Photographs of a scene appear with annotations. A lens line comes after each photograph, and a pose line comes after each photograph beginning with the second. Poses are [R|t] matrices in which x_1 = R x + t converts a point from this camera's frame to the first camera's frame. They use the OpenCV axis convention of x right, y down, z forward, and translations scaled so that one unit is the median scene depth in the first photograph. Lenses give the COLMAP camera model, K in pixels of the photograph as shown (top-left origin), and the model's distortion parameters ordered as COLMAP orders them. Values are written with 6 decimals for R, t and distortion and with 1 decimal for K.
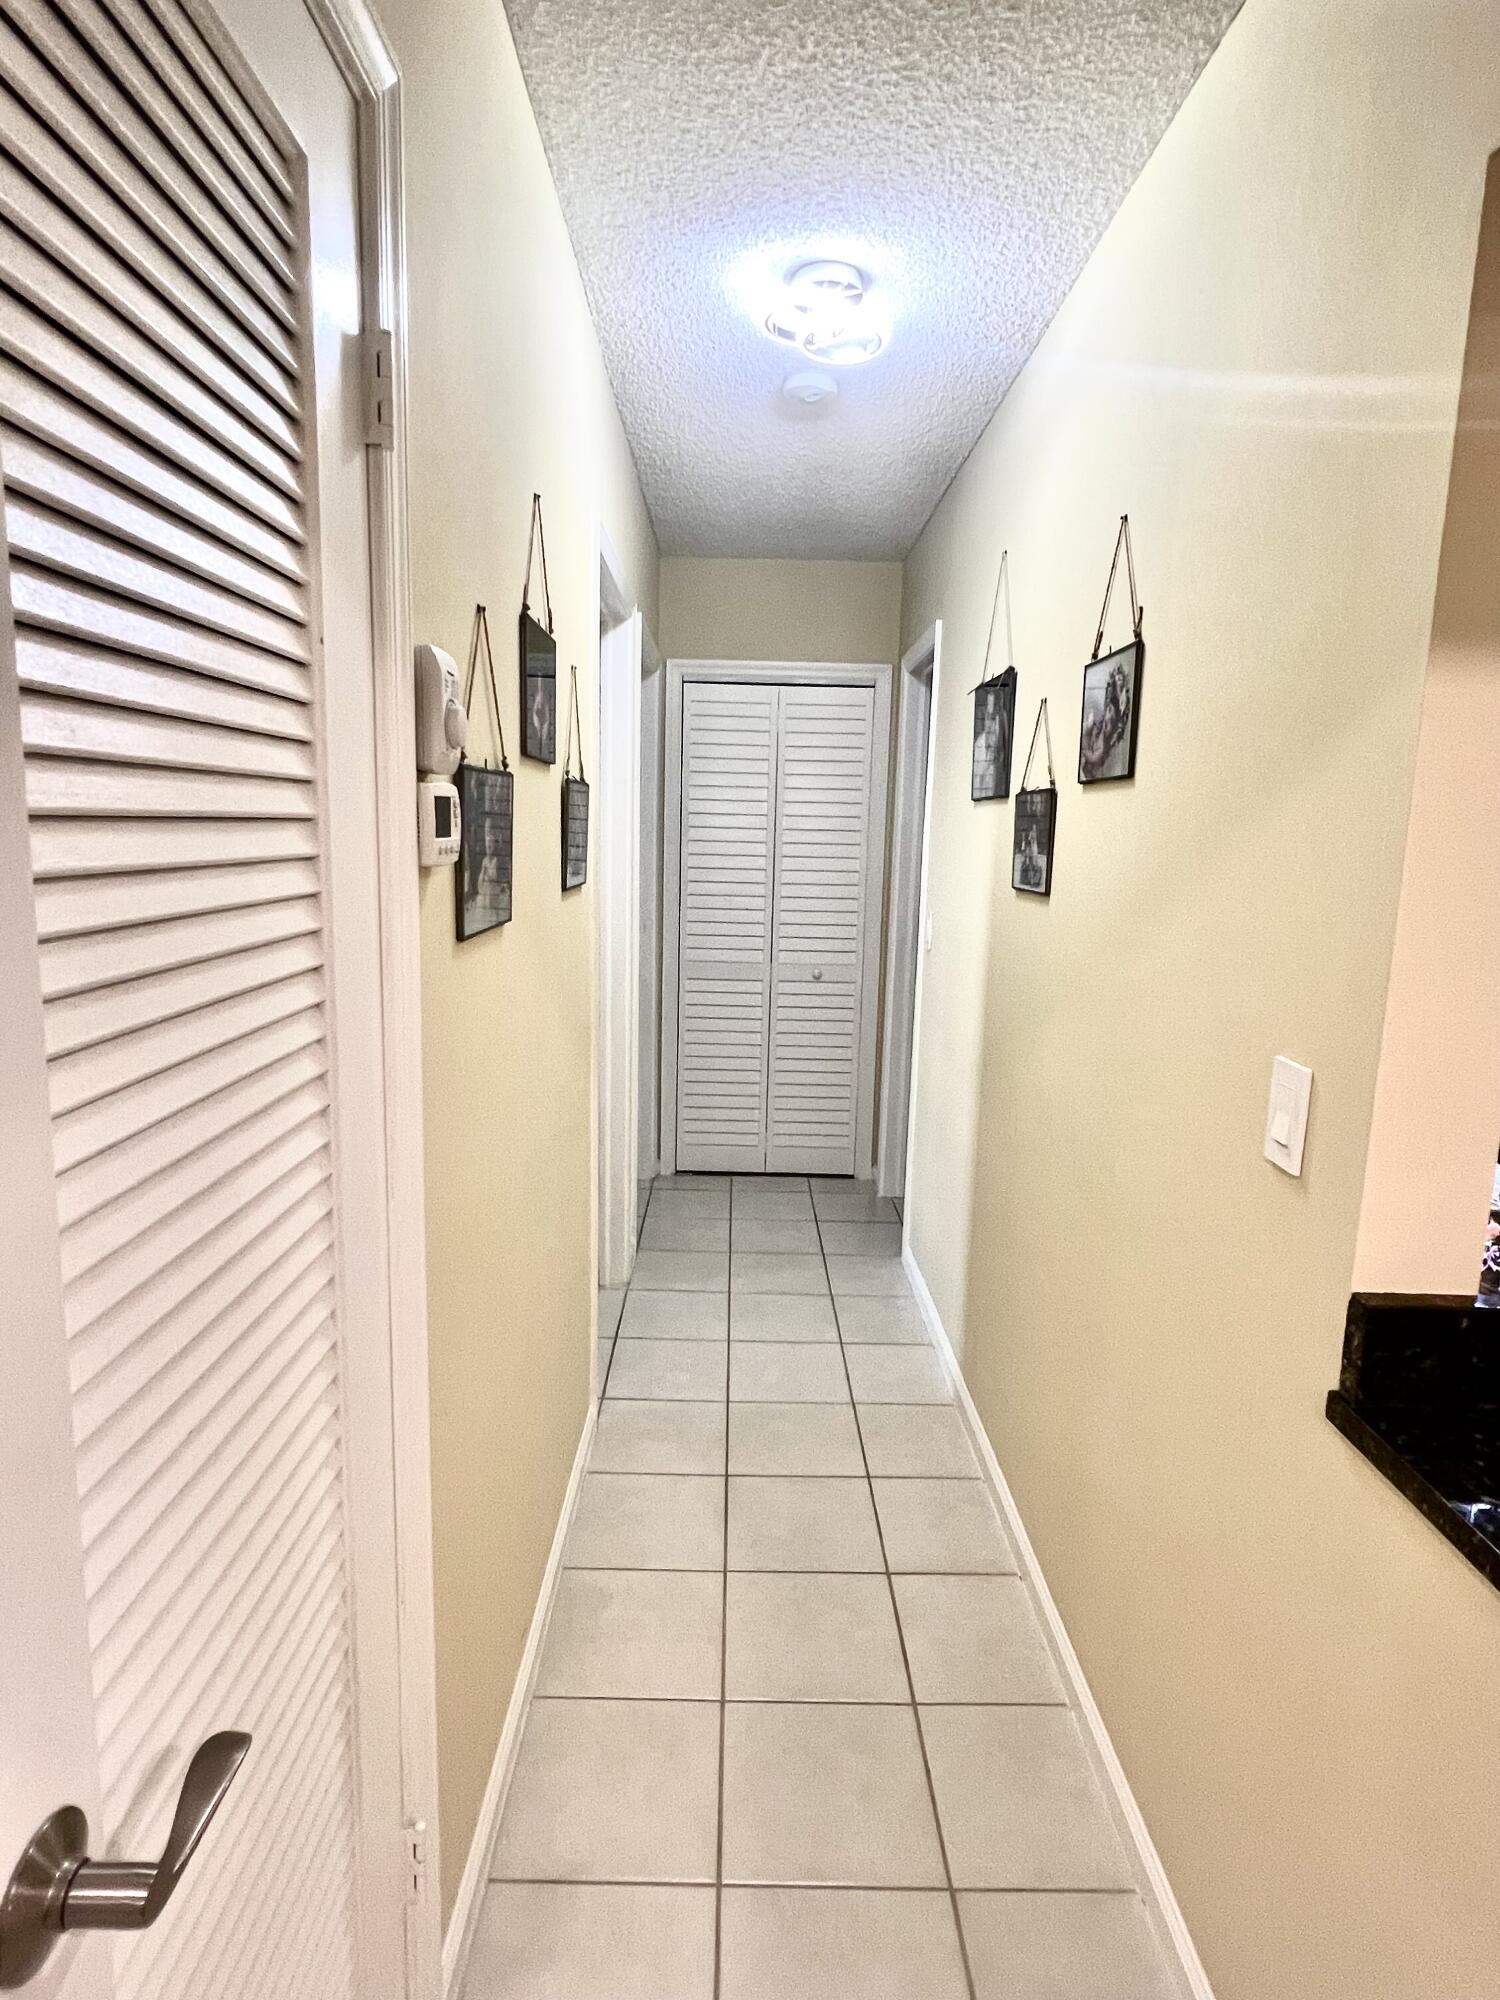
lens RADIAL K [[1057.2, 0, 750.0], [0, 1057.2, 1000.0], [0, 0, 1]] dist [-0.002466, -0.000534]
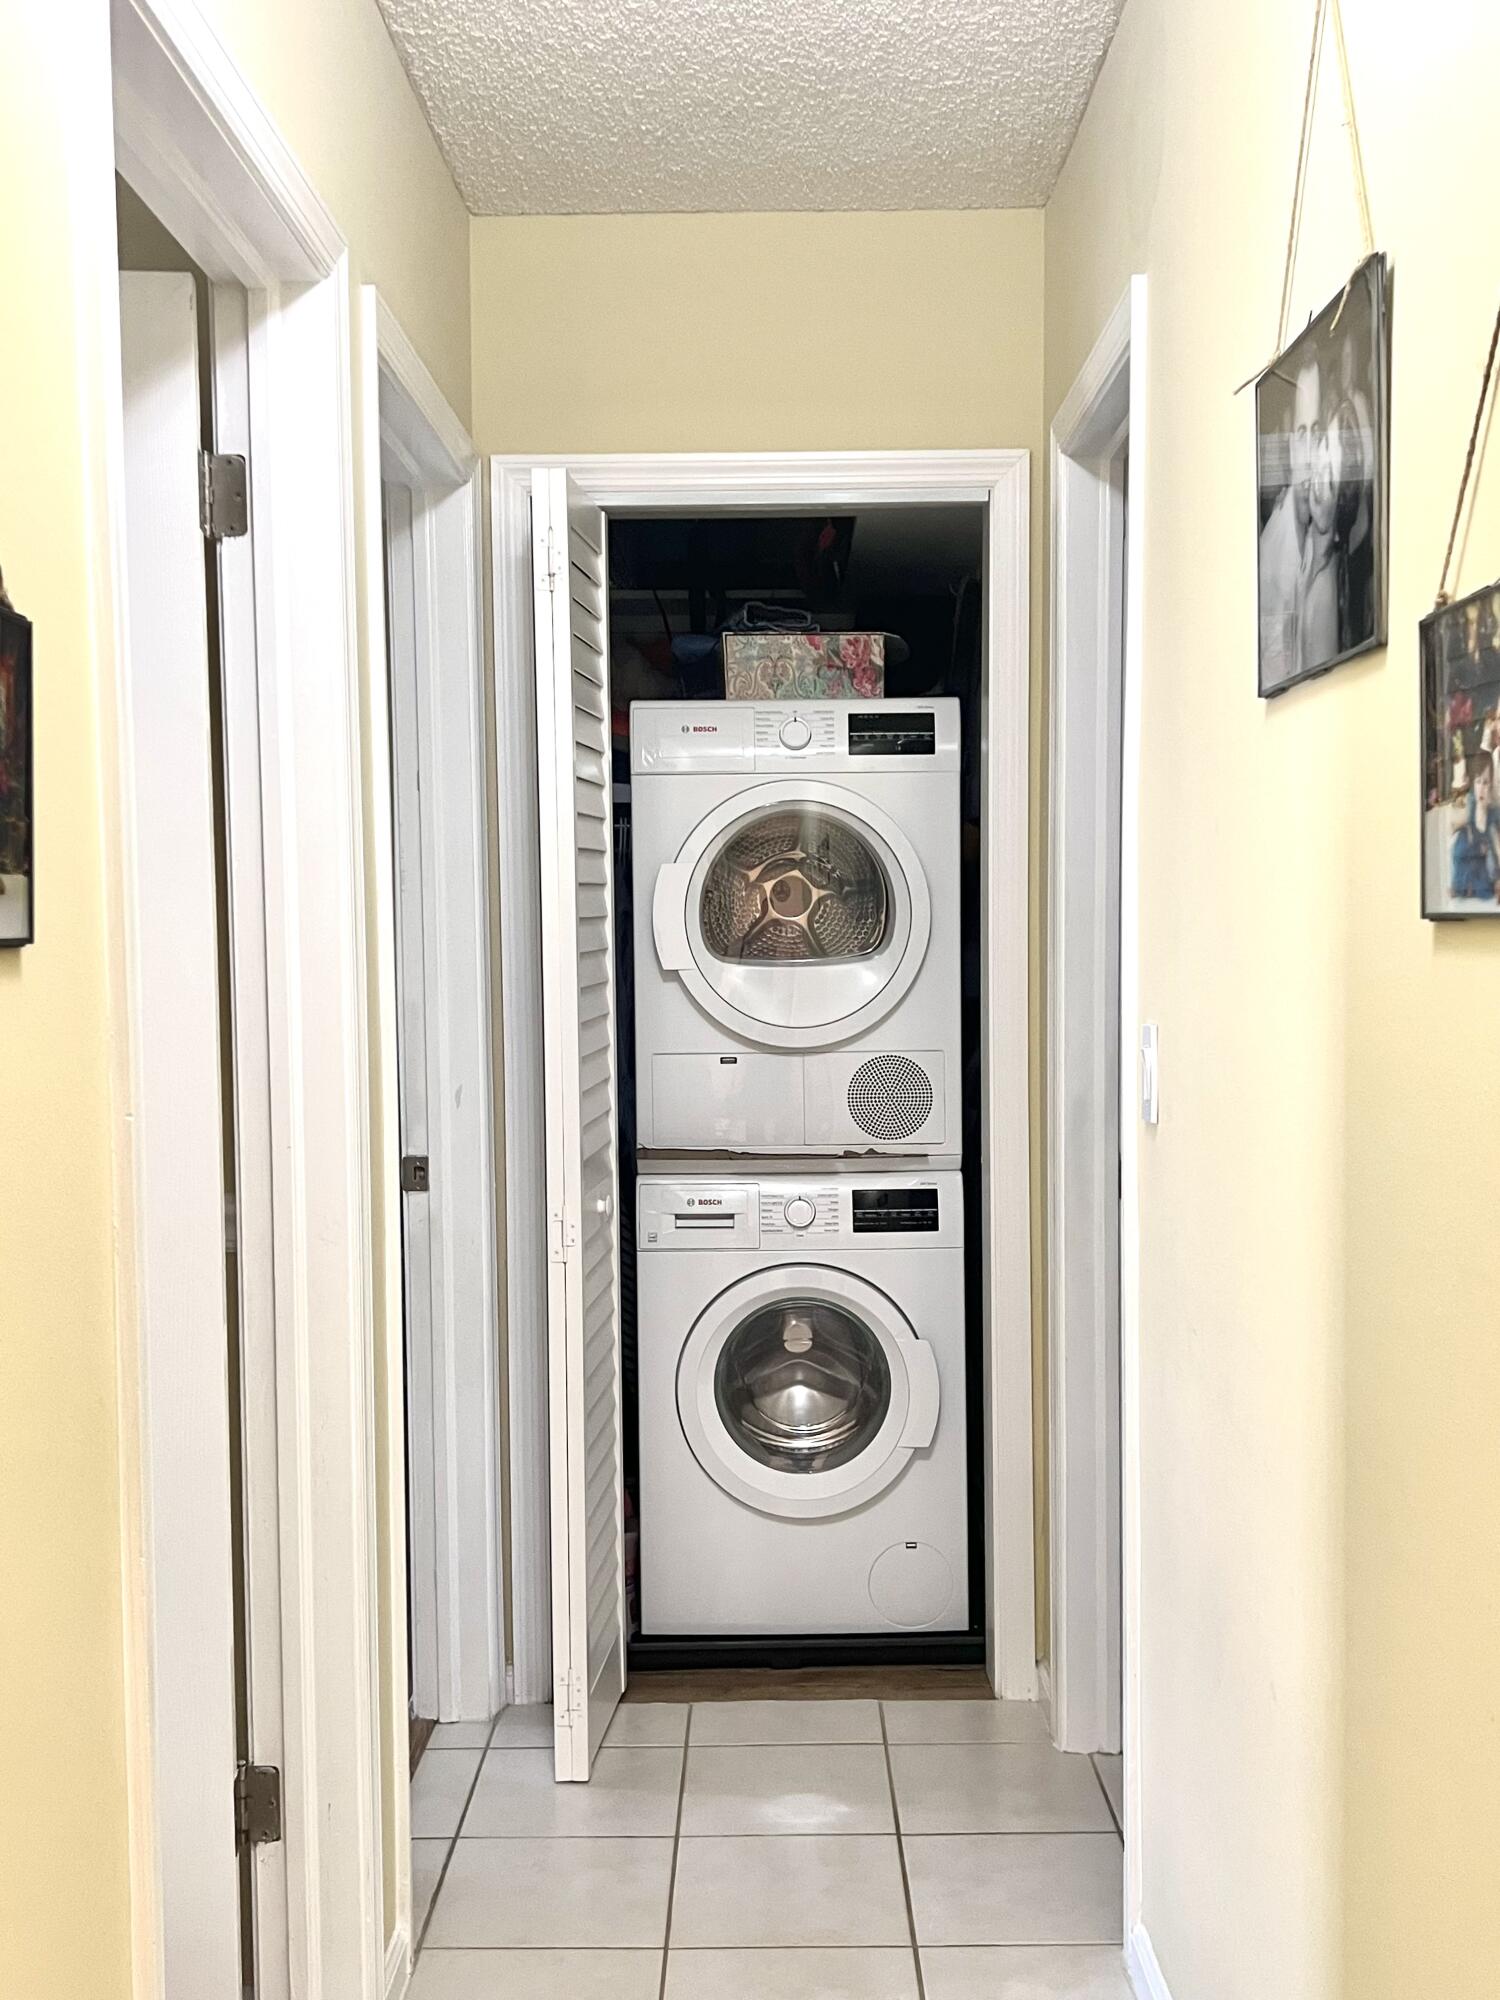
lens RADIAL K [[2046.4, 0, 750.0], [0, 2046.4, 1000.0], [0, 0, 1]] dist [0.045172, -0.008789]
pose [[0.999326, -0.032092, -0.017814, 0.035346], [0.029793, 0.992686, -0.116991, -0.009170], [0.021438, 0.116382, 0.992973, 0.238708]]
